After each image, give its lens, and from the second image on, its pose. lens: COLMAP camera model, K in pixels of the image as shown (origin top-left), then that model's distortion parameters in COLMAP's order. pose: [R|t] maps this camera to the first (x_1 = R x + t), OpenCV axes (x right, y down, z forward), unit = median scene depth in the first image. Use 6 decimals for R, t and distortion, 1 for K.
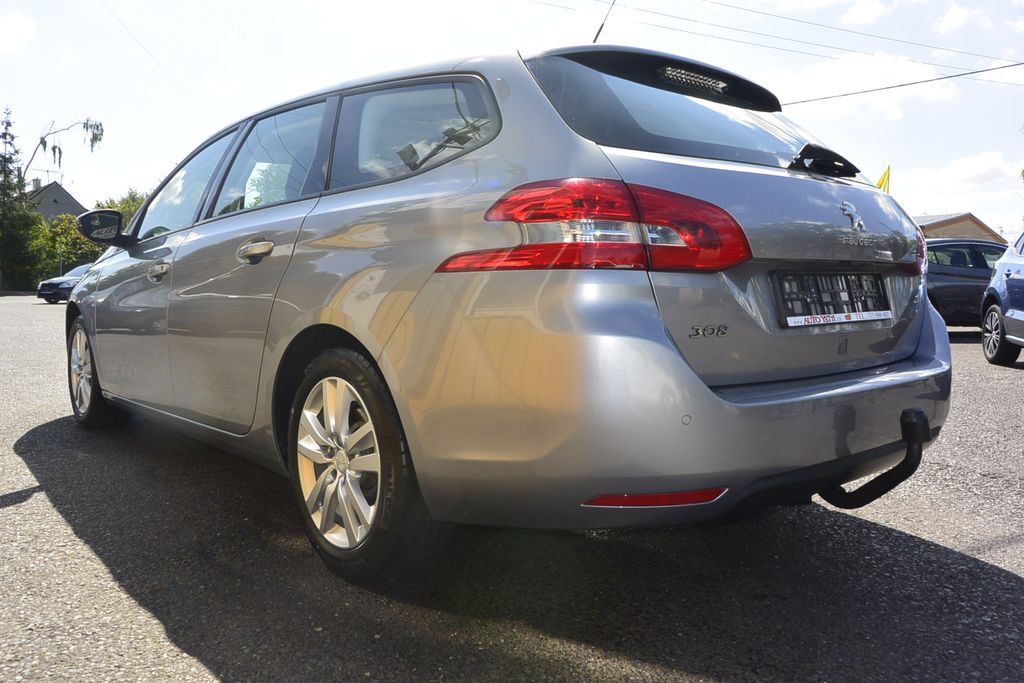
lens RADIAL K [[785.6, 0, 509.3], [0, 785.6, 338.8], [0, 0, 1]] dist [0.007422, -0.002434]
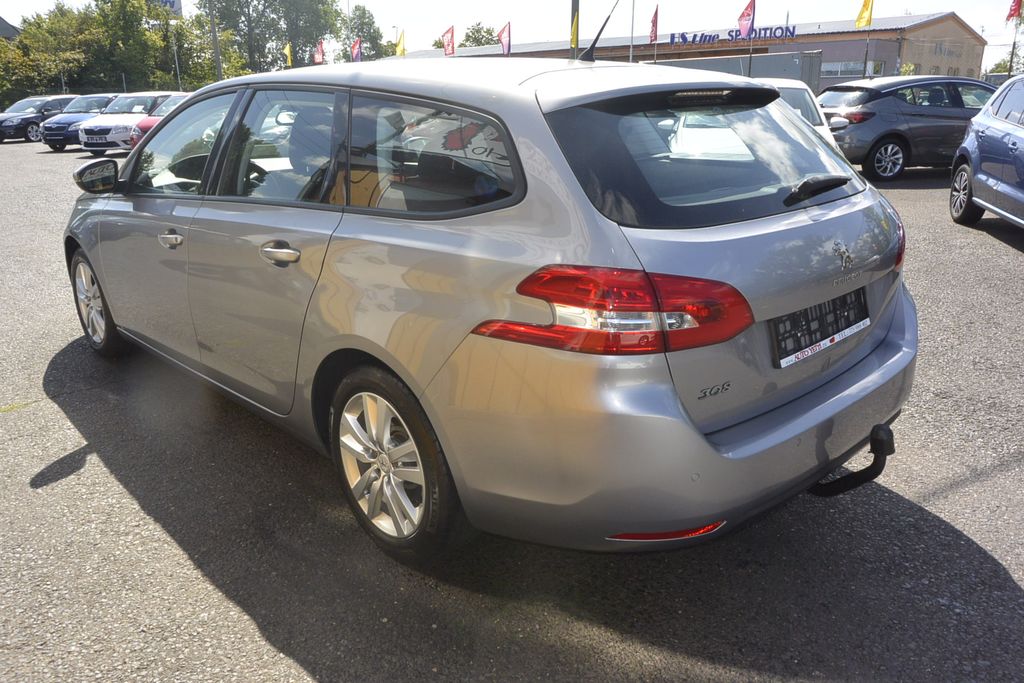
lens RADIAL K [[785.6, 0, 509.3], [0, 785.6, 338.8], [0, 0, 1]] dist [0.007422, -0.002434]
pose [[0.998849, -0.031919, 0.035808, -0.073908], [0.022750, 0.972403, 0.232197, -0.305314], [-0.042231, -0.231115, 0.972009, -0.079892]]
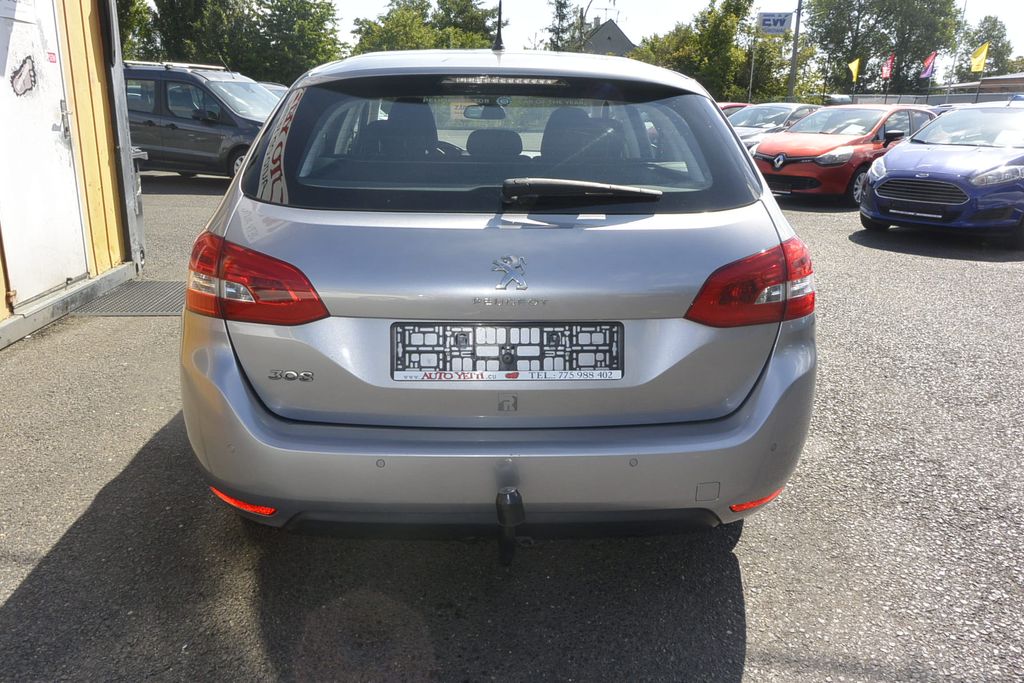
lens RADIAL K [[785.6, 0, 509.3], [0, 785.6, 338.8], [0, 0, 1]] dist [0.007422, -0.002434]
pose [[0.787761, 0.187710, -0.586684, 0.980451], [-0.062347, 0.971844, 0.227226, -0.285943], [0.612818, -0.142422, 0.777284, 0.276662]]
